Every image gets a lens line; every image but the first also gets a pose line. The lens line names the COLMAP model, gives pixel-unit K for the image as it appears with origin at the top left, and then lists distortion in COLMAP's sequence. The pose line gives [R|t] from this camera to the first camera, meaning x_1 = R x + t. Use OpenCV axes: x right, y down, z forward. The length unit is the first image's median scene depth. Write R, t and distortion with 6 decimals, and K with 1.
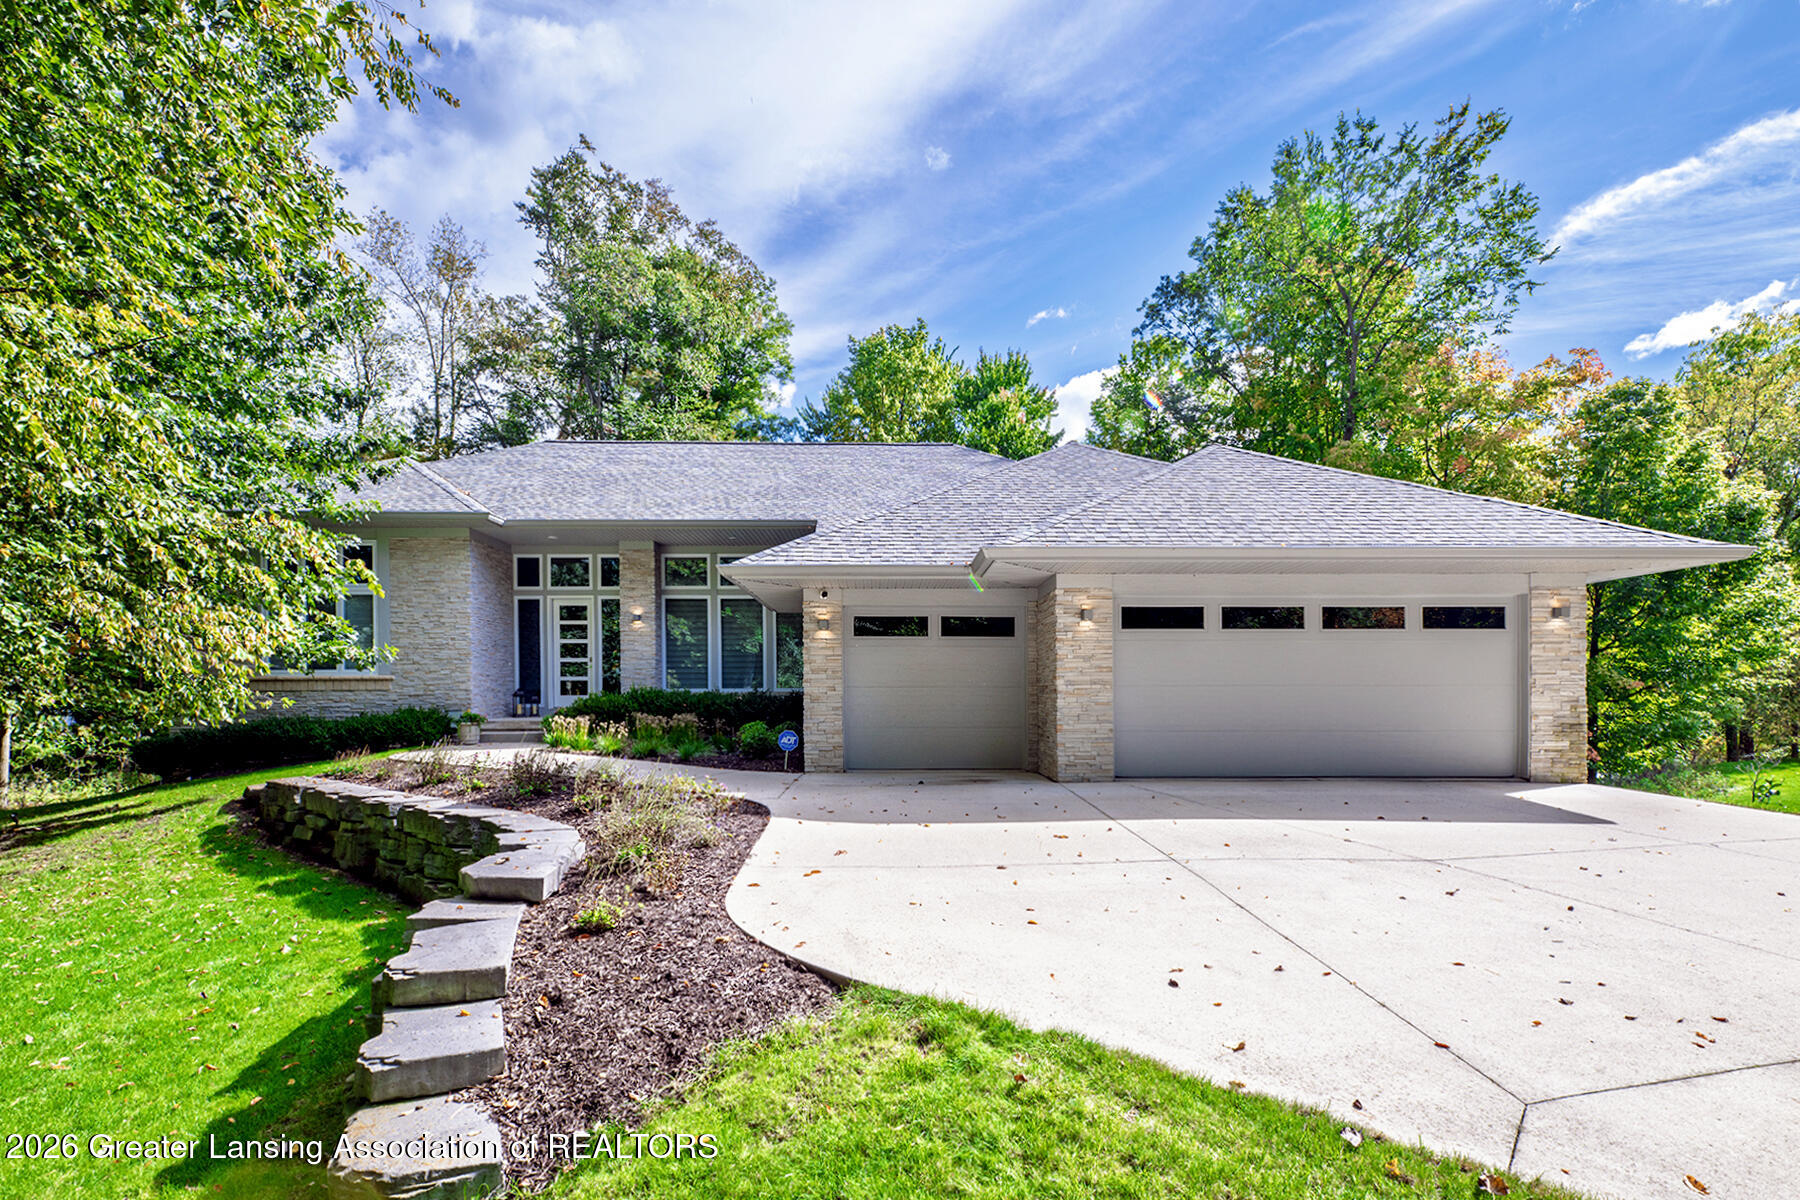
lens RADIAL K [[709.4, 0, 886.6], [0, 709.4, 617.0], [0, 0, 1]] dist [-0.000487, -0.000059]
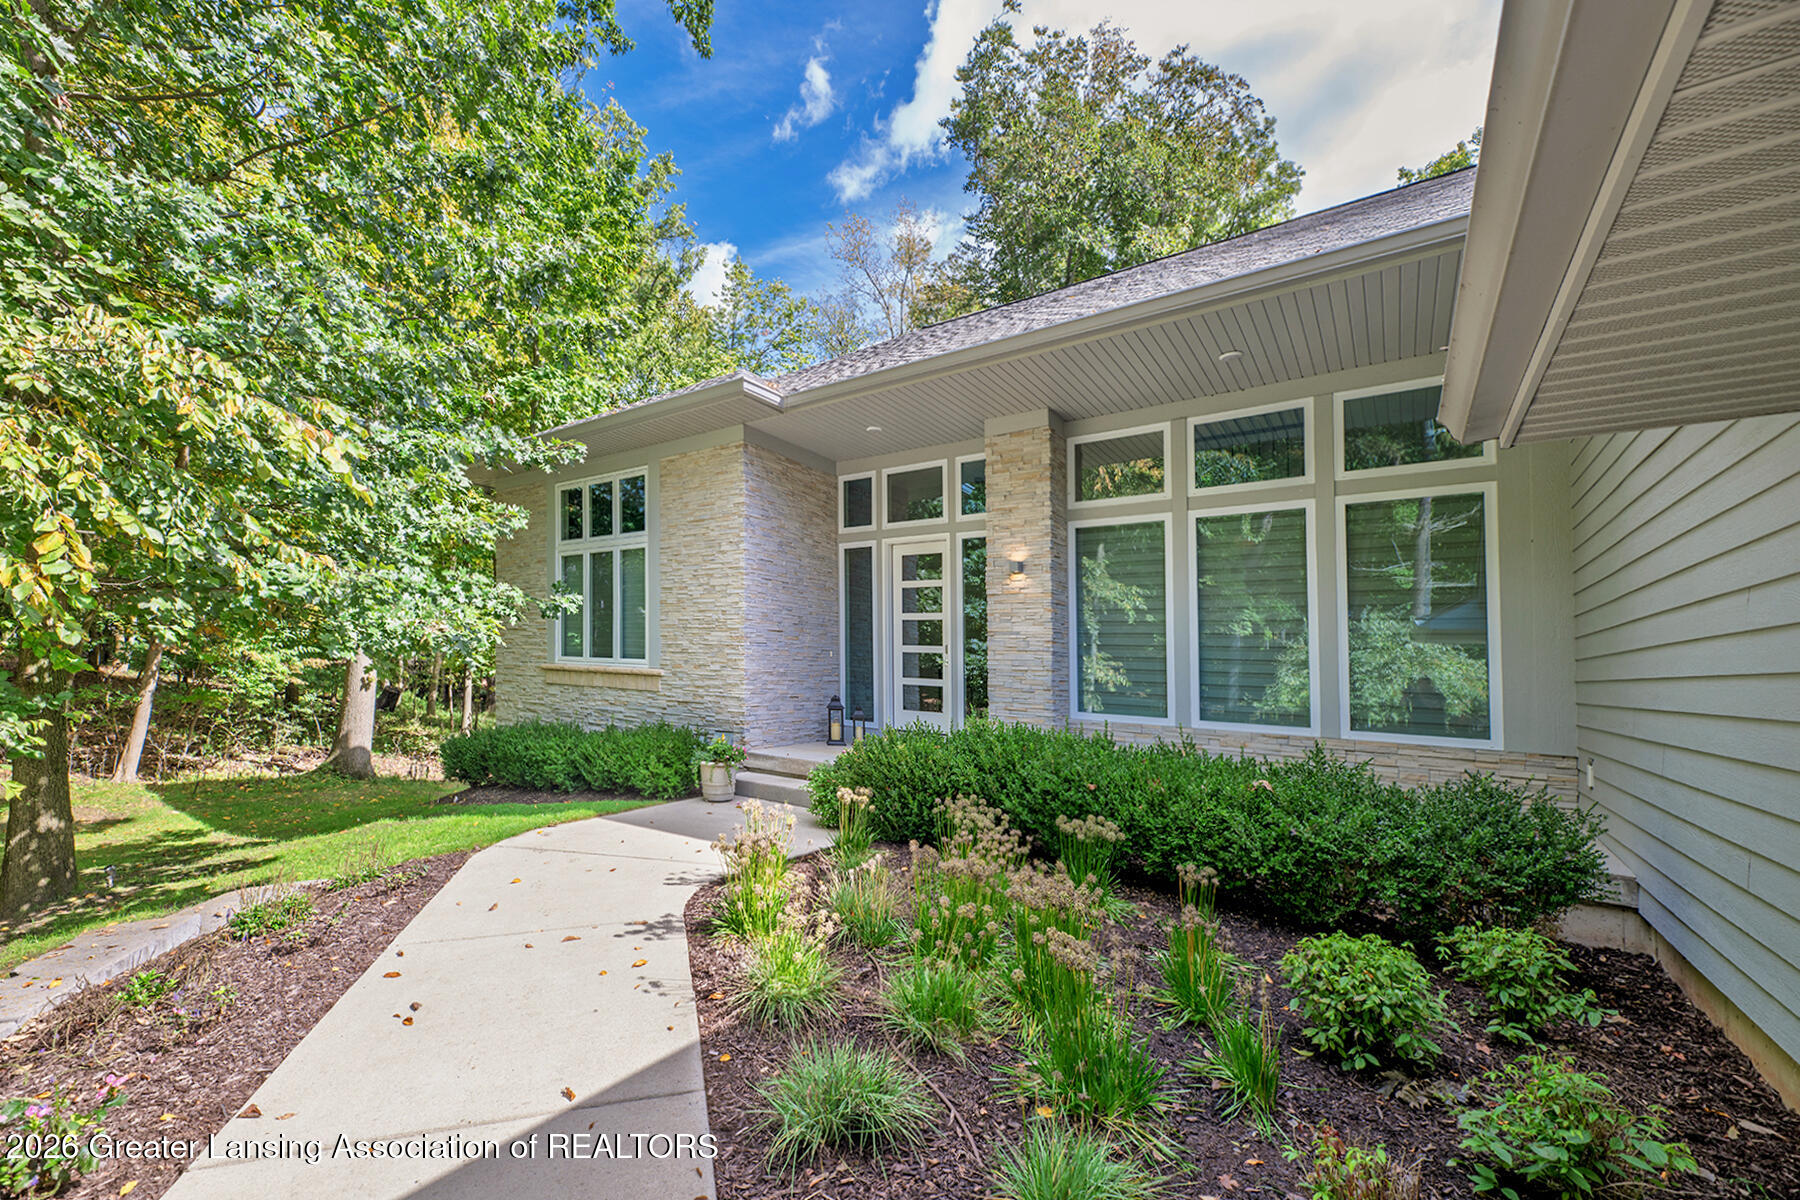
lens RADIAL K [[709.4, 0, 886.6], [0, 709.4, 617.0], [0, 0, 1]] dist [-0.000487, -0.000059]
pose [[0.798369, -0.007486, -0.602122, -0.122573], [0.020928, 0.999664, 0.015320, 0.025255], [0.601805, -0.024832, 0.798257, 0.532339]]
